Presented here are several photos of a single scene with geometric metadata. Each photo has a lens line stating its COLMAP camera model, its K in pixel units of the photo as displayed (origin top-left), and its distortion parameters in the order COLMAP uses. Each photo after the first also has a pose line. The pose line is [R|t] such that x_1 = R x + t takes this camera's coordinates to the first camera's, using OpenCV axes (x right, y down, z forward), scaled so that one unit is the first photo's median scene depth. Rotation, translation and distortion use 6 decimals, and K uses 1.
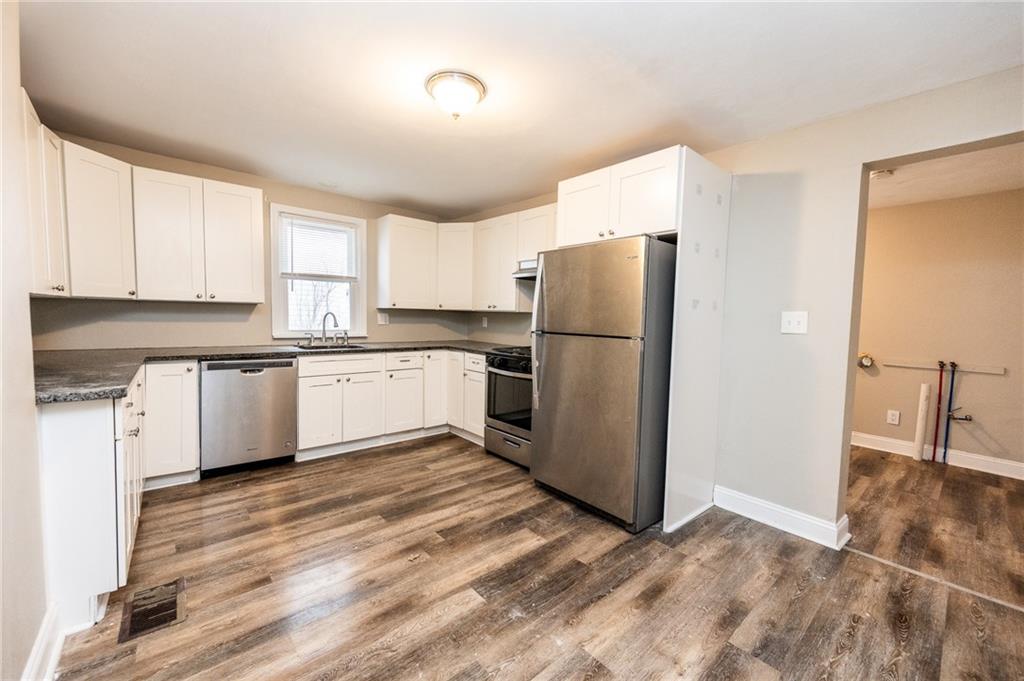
lens RADIAL K [[412.5, 0, 512.0], [0, 412.5, 340.5], [0, 0, 1]] dist [0.001847, 0.000130]
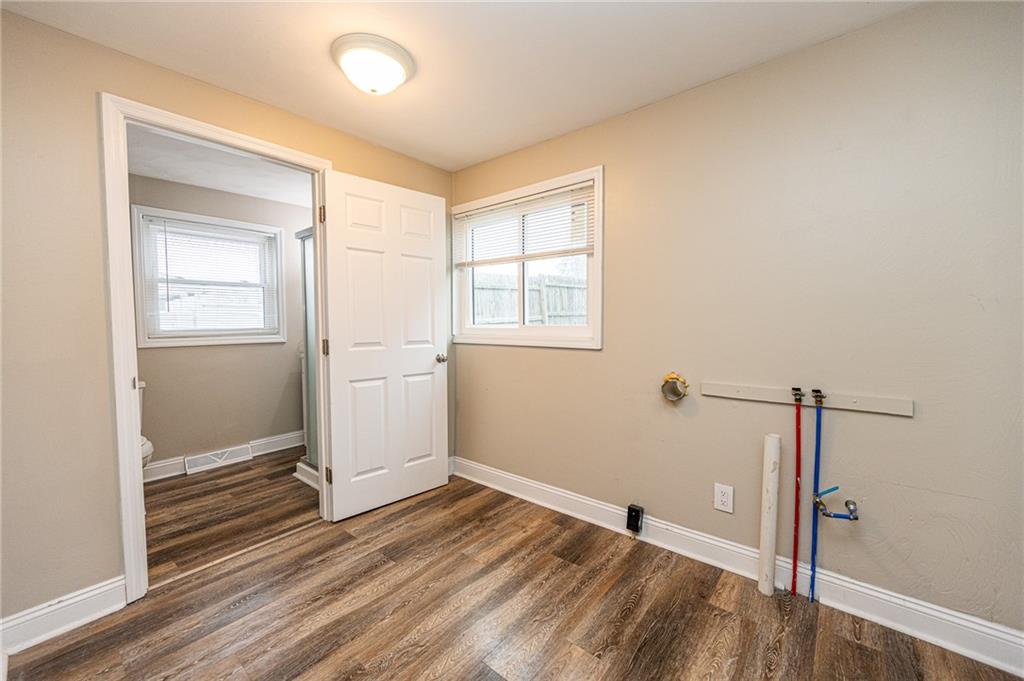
lens RADIAL K [[408.2, 0, 512.0], [0, 408.2, 340.5], [0, 0, 1]] dist [-0.000697, -0.000271]
pose [[0.982023, -0.038085, 0.184878, 0.045517], [0.041582, 0.999021, -0.015077, -0.000946], [-0.184123, 0.022493, 0.982646, 0.043010]]
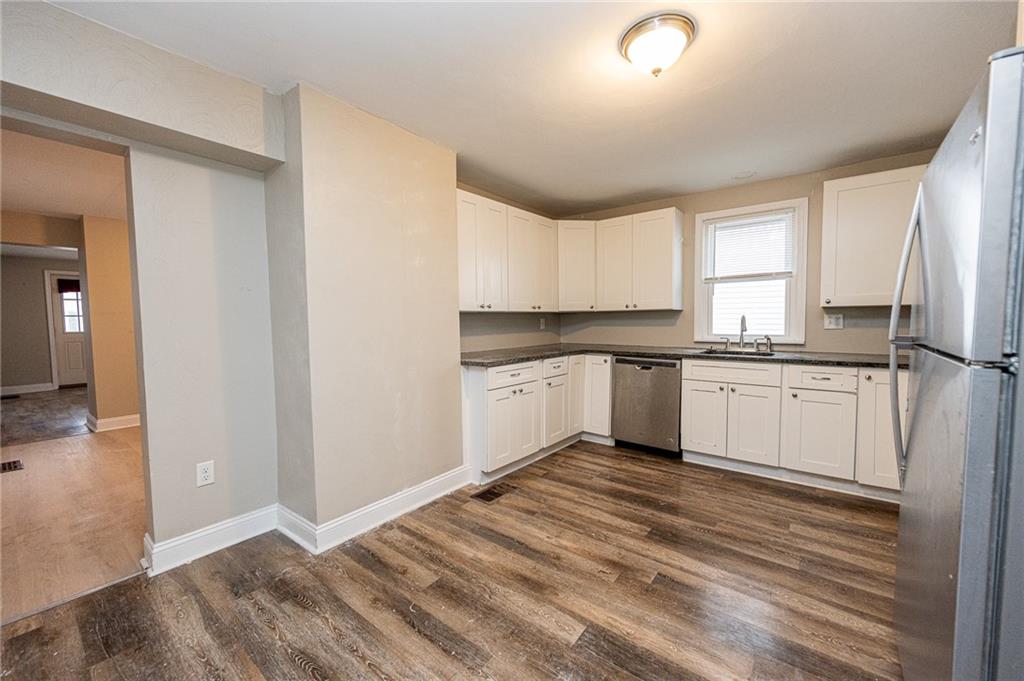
lens RADIAL K [[408.2, 0, 512.0], [0, 408.2, 340.5], [0, 0, 1]] dist [-0.000697, -0.000271]
pose [[0.173538, 0.028833, -0.984405, 0.478251], [-0.044185, 0.998793, 0.021465, -0.012295], [0.983835, 0.039771, 0.174602, 0.452948]]
